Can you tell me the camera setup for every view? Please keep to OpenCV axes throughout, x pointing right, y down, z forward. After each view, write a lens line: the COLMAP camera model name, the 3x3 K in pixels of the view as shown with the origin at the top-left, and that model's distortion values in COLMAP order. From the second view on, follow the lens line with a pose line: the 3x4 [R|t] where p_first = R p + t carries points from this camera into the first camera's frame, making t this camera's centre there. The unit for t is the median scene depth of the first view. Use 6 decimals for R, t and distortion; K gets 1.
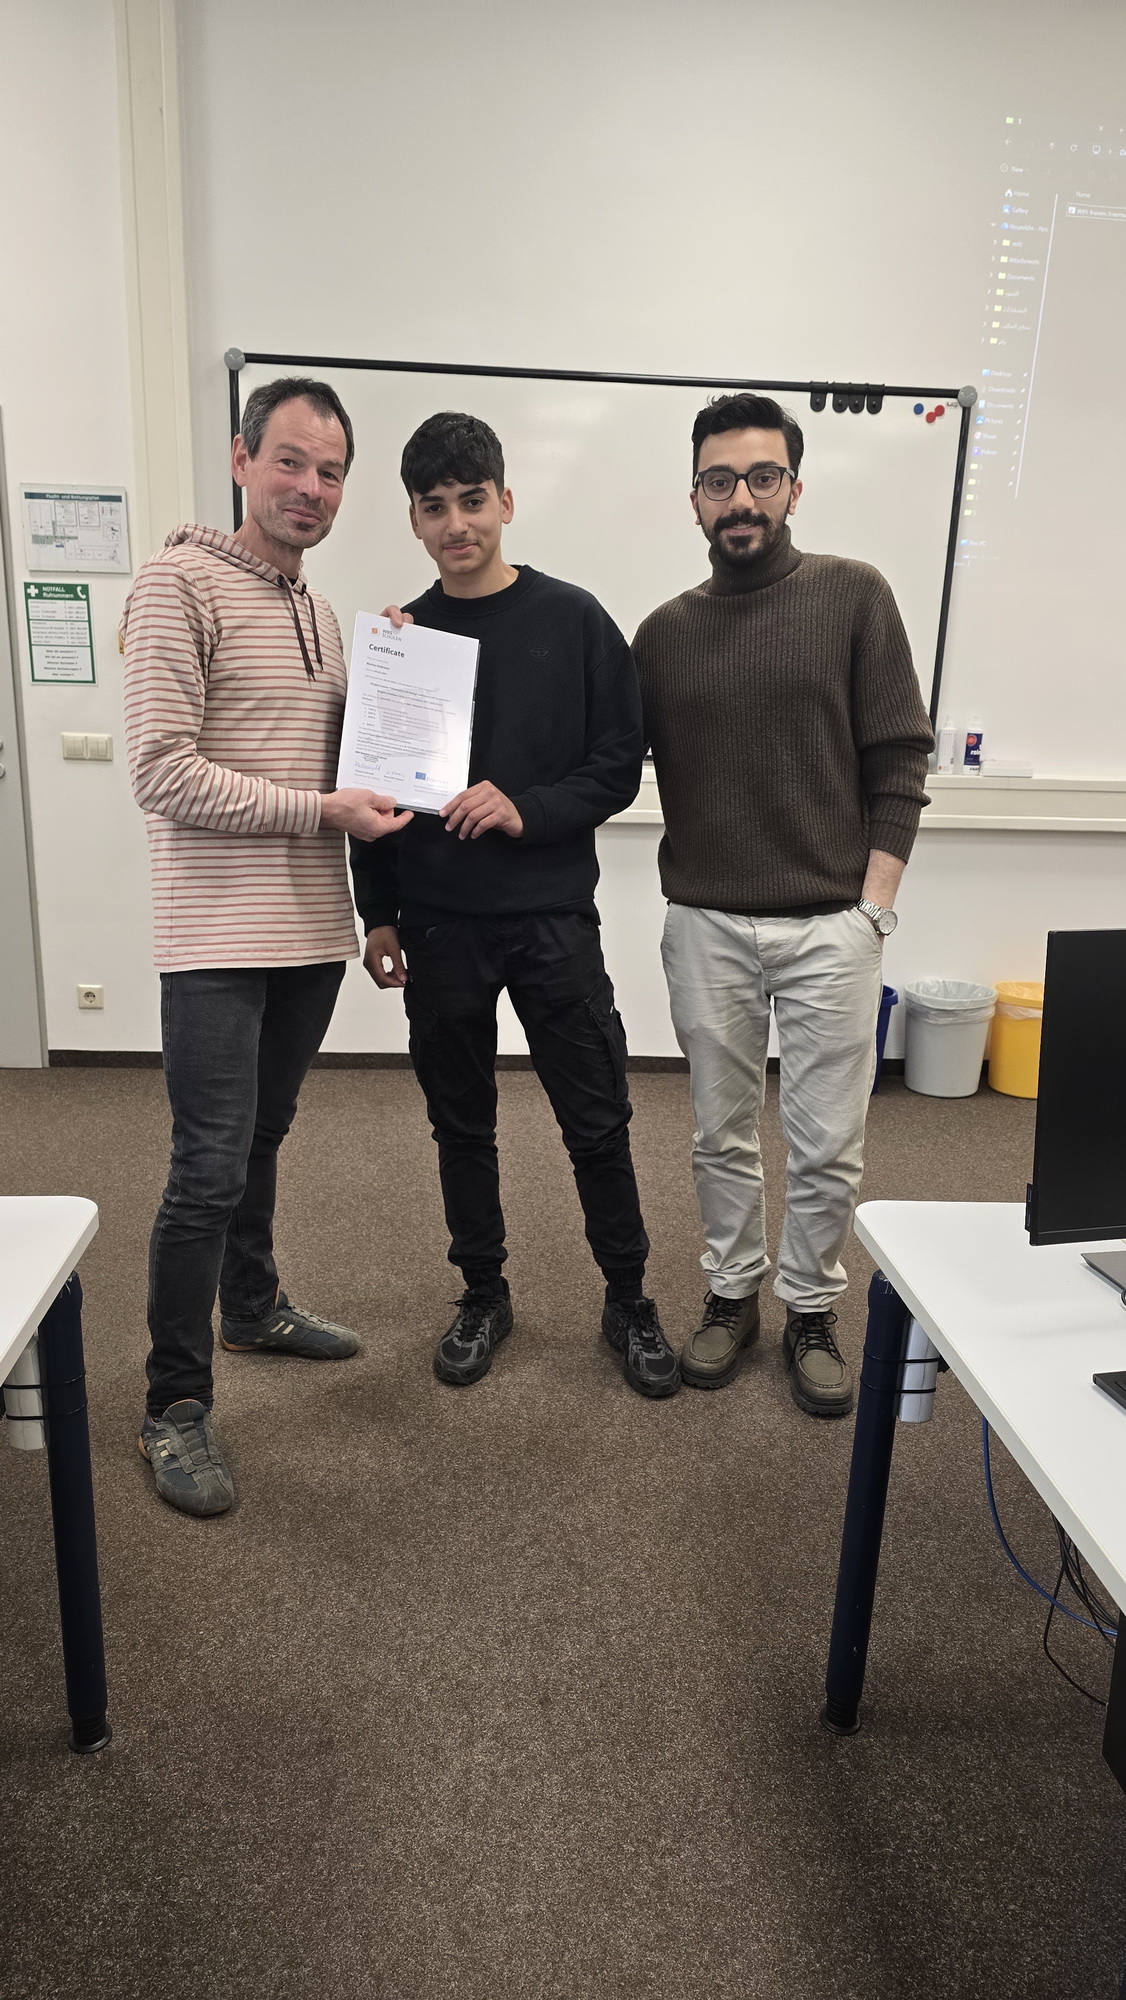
lens RADIAL K [[1349.4, 0, 549.7], [0, 1349.4, 1041.6], [0, 0, 1]] dist [0.045428, -0.044536]
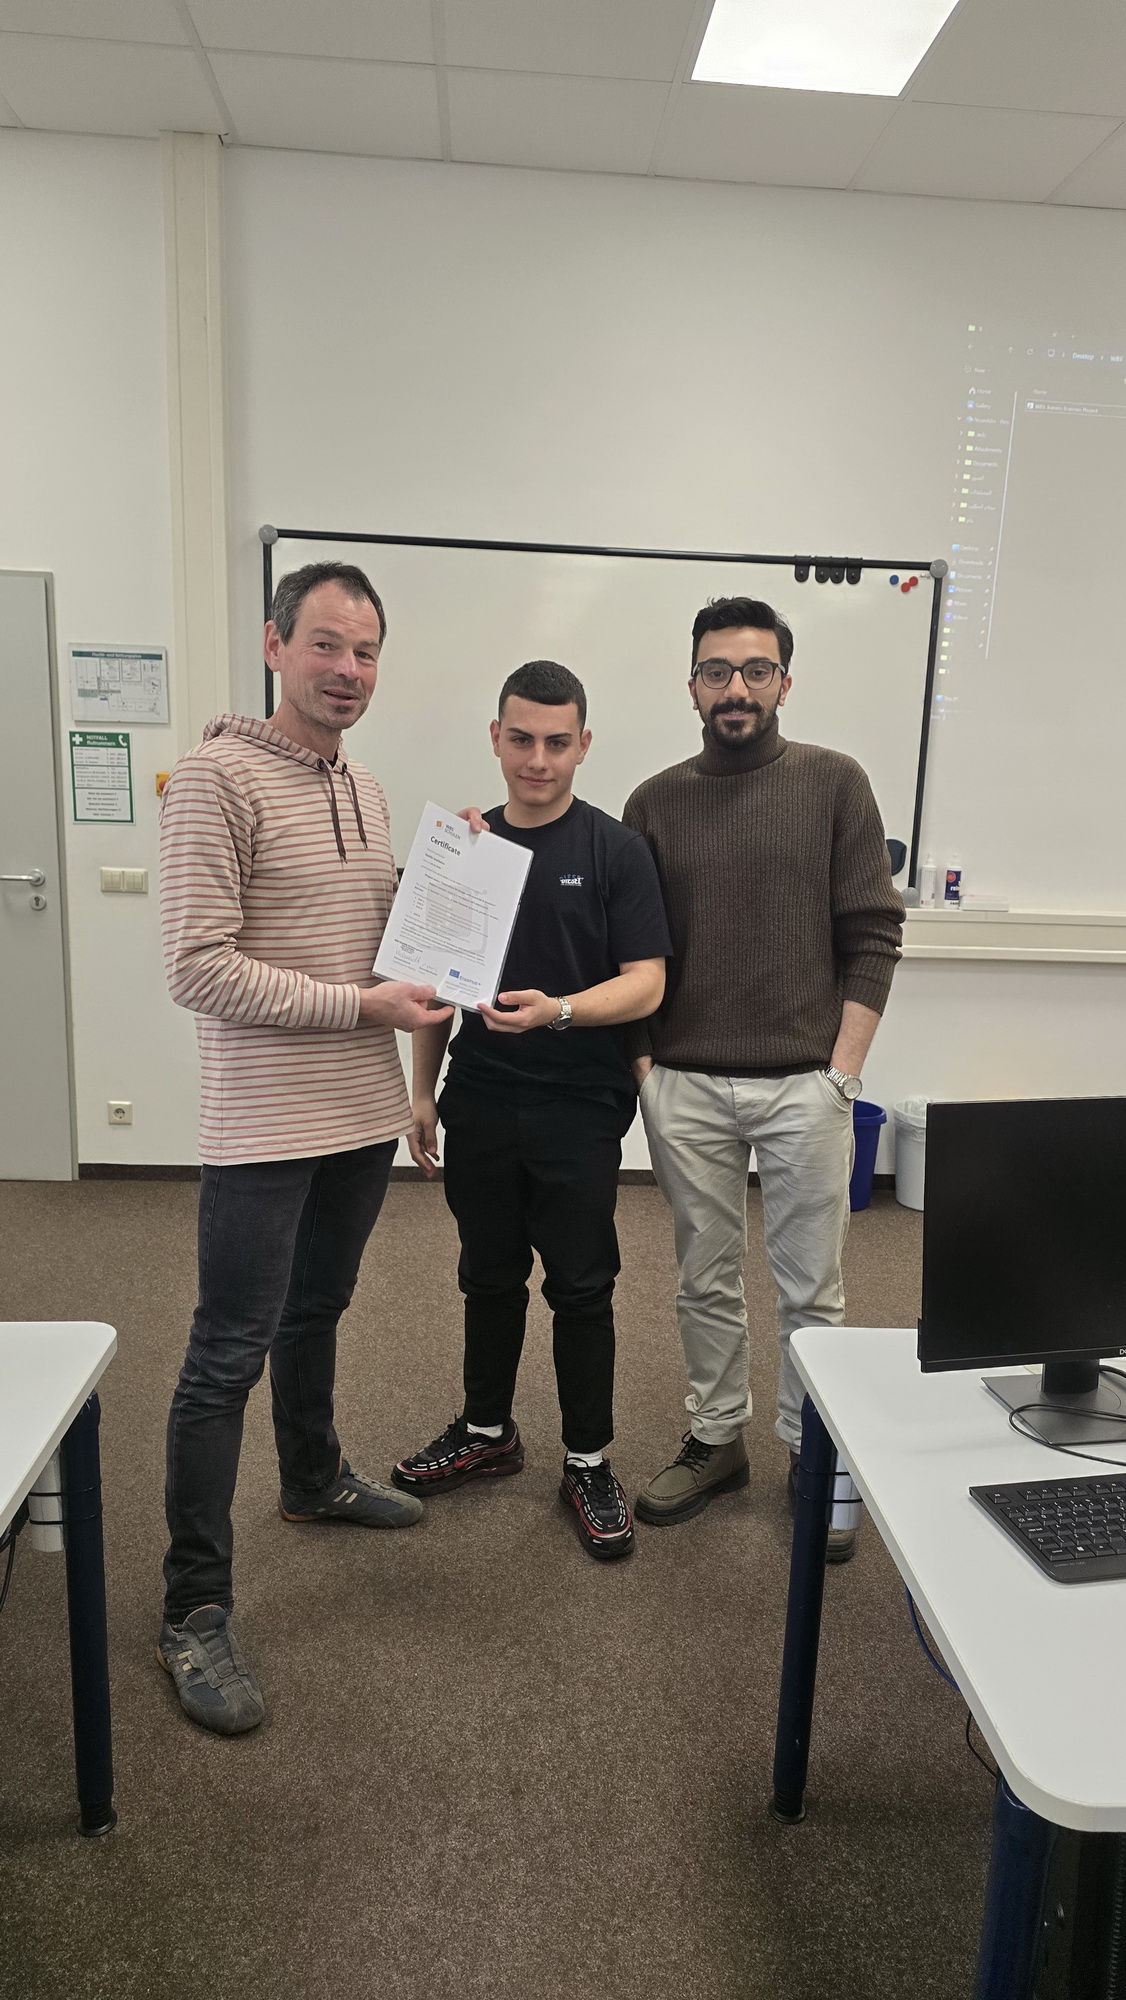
lens RADIAL K [[1337.9, 0, 576.2], [0, 1337.9, 1042.5], [0, 0, 1]] dist [0.043211, -0.039329]
pose [[0.999990, 0.004363, 0.000159, 0.038077], [-0.004339, 0.997245, -0.074054, -0.029389], [-0.000482, 0.074053, 0.997254, -0.109934]]
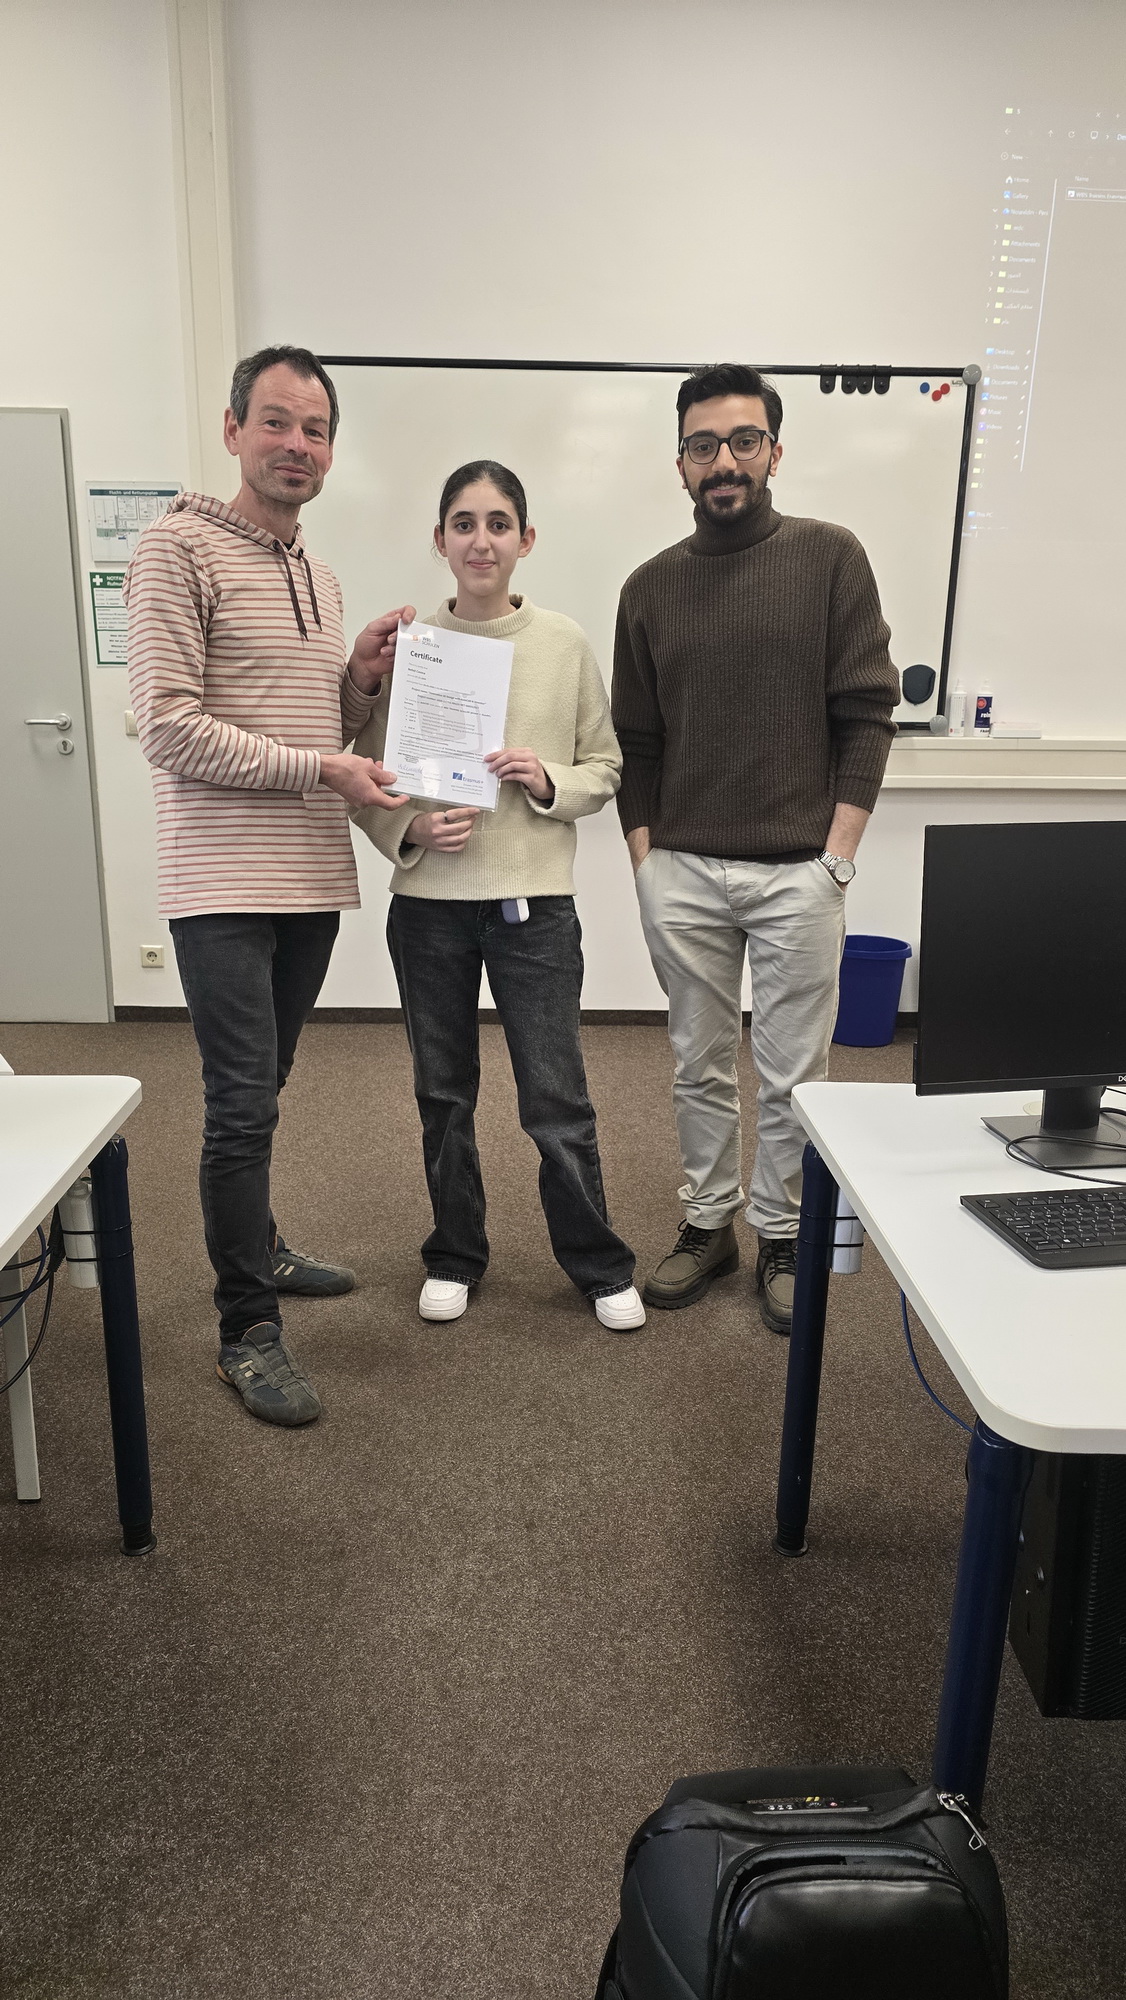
lens RADIAL K [[1335.0, 0, 539.4], [0, 1335.0, 1022.4], [0, 0, 1]] dist [0.047502, -0.046271]
pose [[0.998597, -0.004729, -0.052747, 0.059798], [0.004582, 0.999985, -0.002917, 0.058867], [0.052760, 0.002672, 0.998604, -0.116880]]
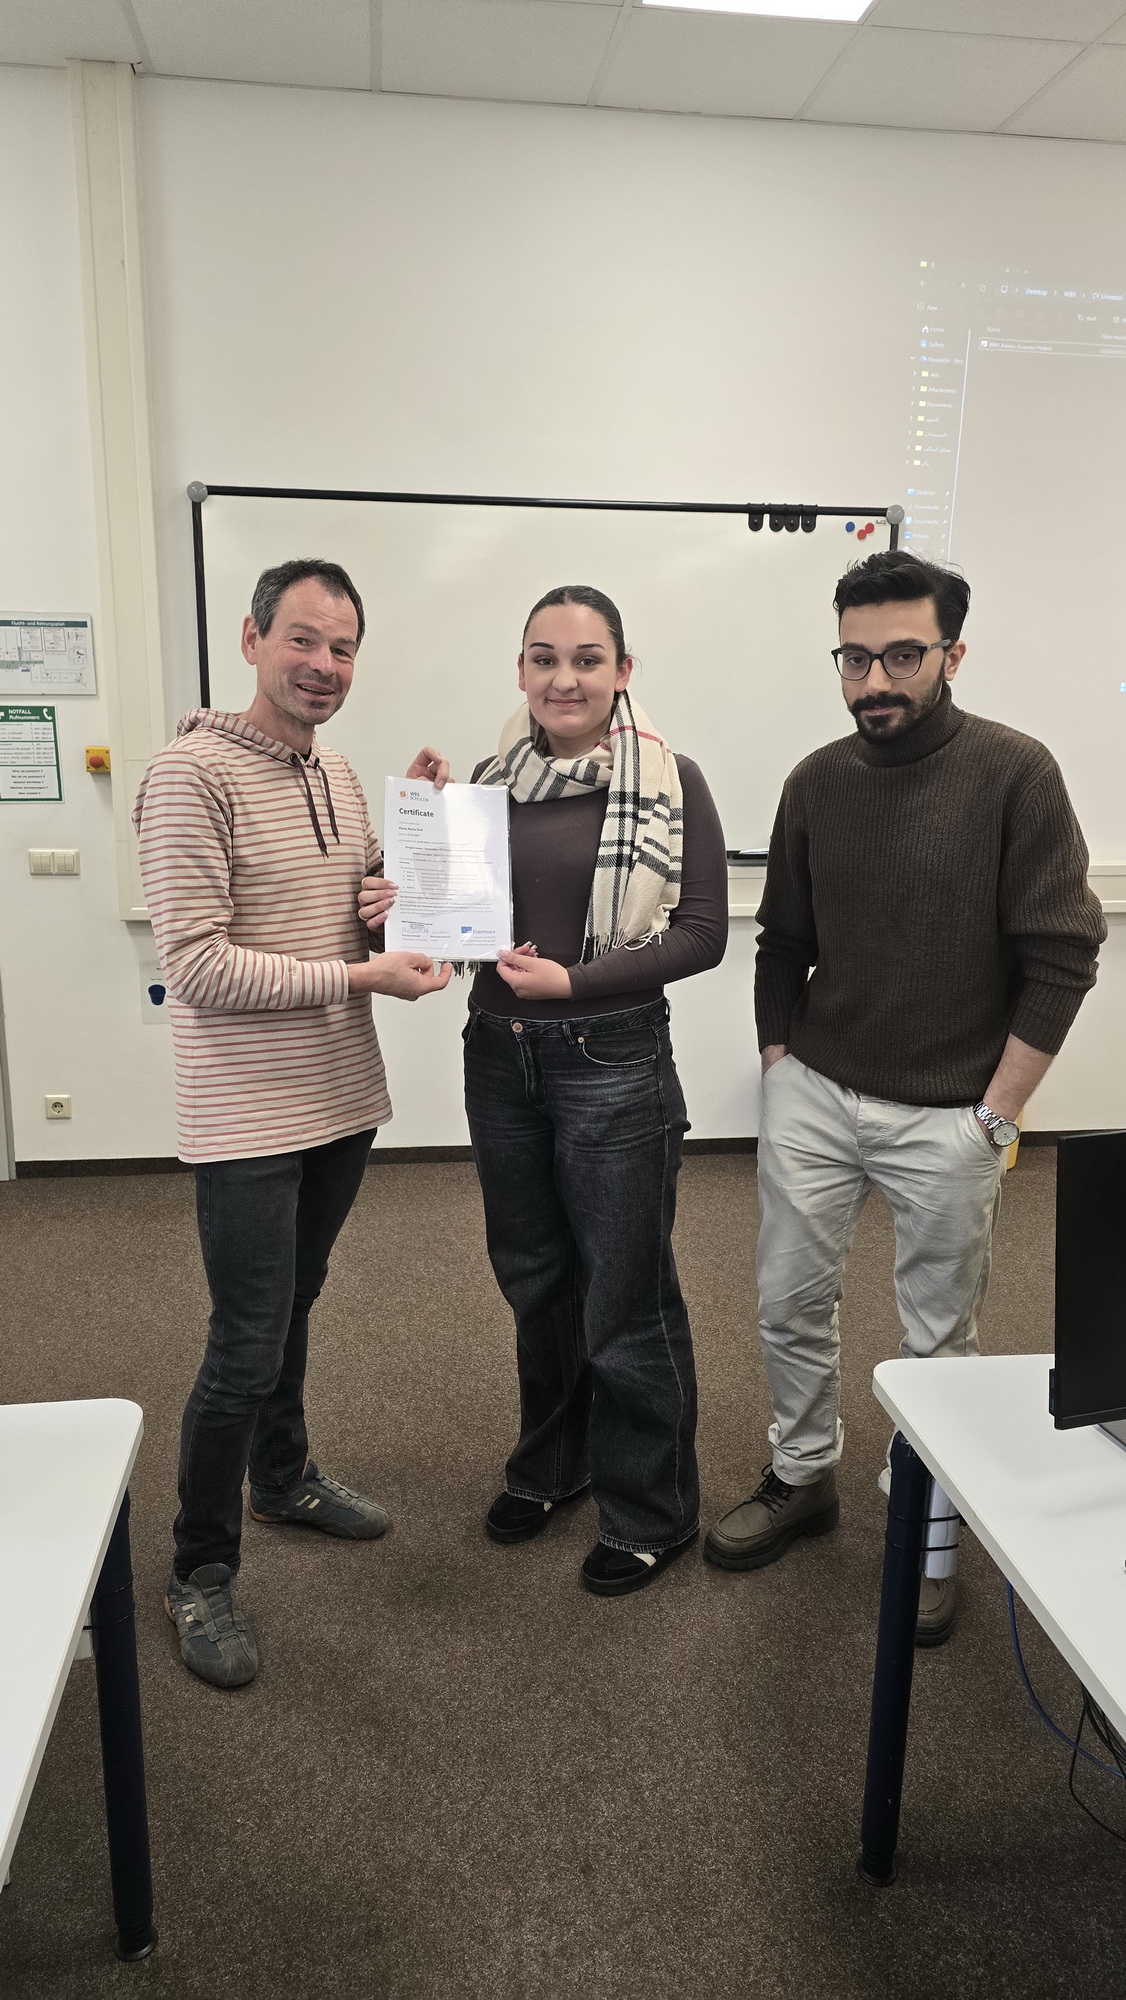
lens RADIAL K [[1346.2, 0, 555.9], [0, 1346.2, 1009.2], [0, 0, 1]] dist [0.050152, -0.046603]
pose [[0.998182, -0.032477, 0.050779, -0.051852], [0.035328, 0.997789, -0.056290, -0.087262], [-0.048839, 0.057982, 0.997122, -0.040206]]
